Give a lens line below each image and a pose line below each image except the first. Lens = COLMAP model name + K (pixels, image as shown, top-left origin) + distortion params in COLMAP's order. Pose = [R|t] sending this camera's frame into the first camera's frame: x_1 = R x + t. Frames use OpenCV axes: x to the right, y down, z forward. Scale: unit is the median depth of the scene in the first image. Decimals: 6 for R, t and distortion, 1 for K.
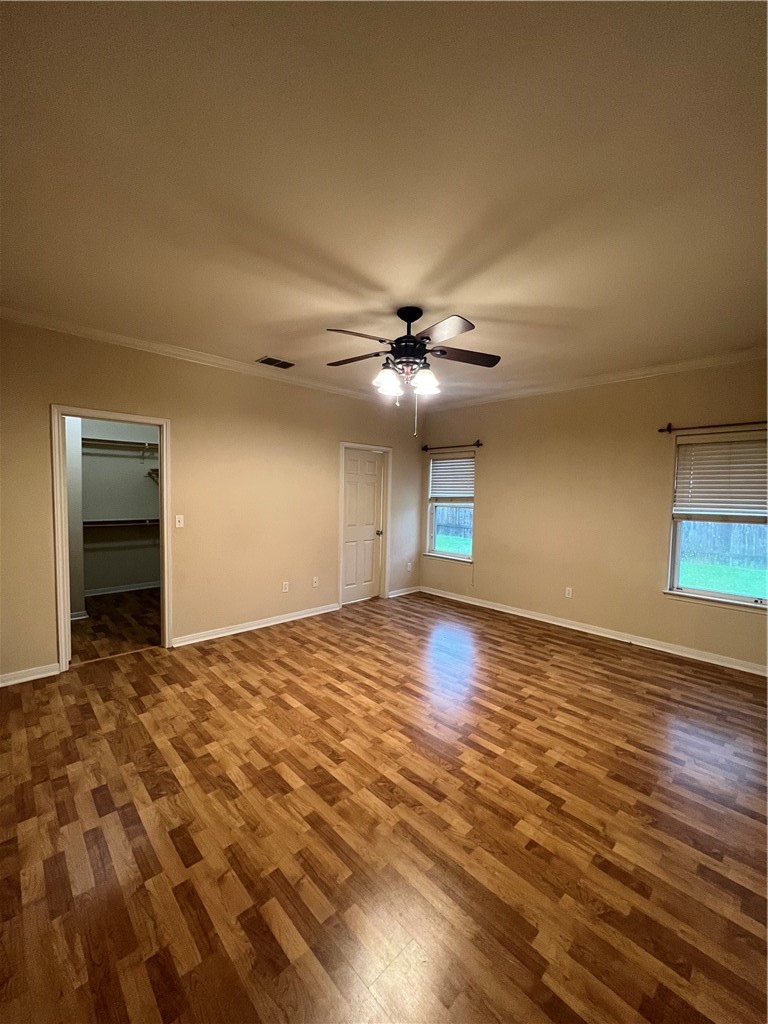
lens RADIAL K [[410.6, 0, 388.5], [0, 410.6, 519.2], [0, 0, 1]] dist [-0.003262, 0.001294]
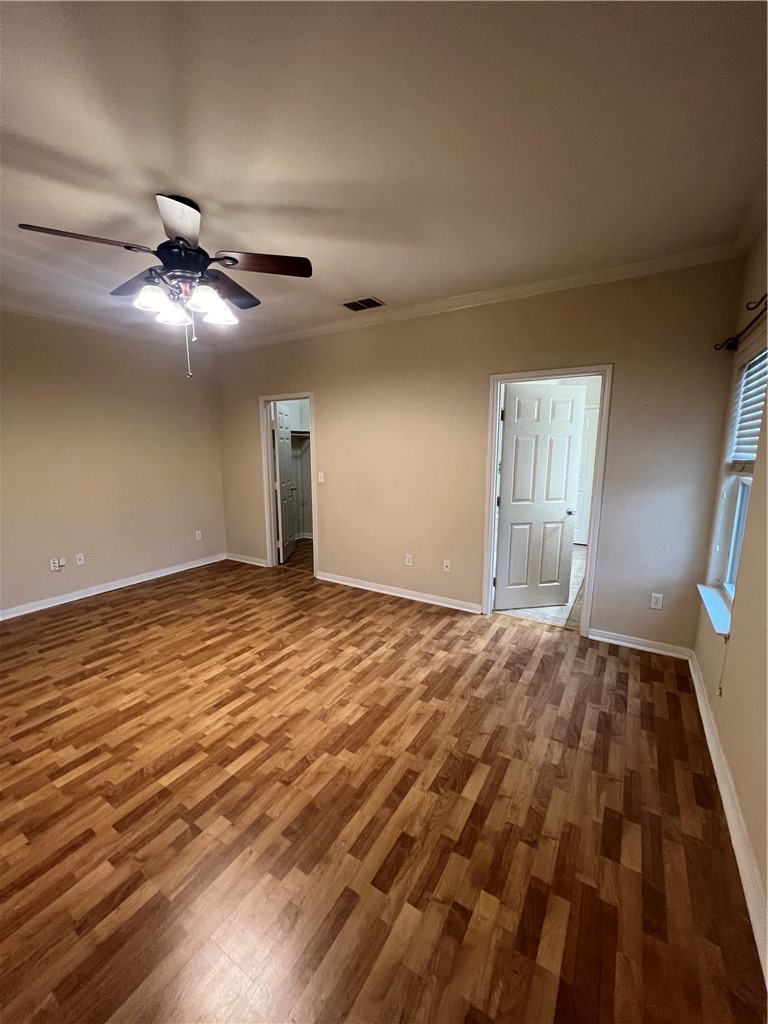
lens RADIAL K [[412.5, 0, 385.5], [0, 412.5, 518.8], [0, 0, 1]] dist [-0.000986, 0.001091]
pose [[0.236457, 0.148917, -0.960162, 0.808973], [-0.058362, 0.988578, 0.138952, -0.061682], [0.969888, 0.023180, 0.242447, 1.024812]]
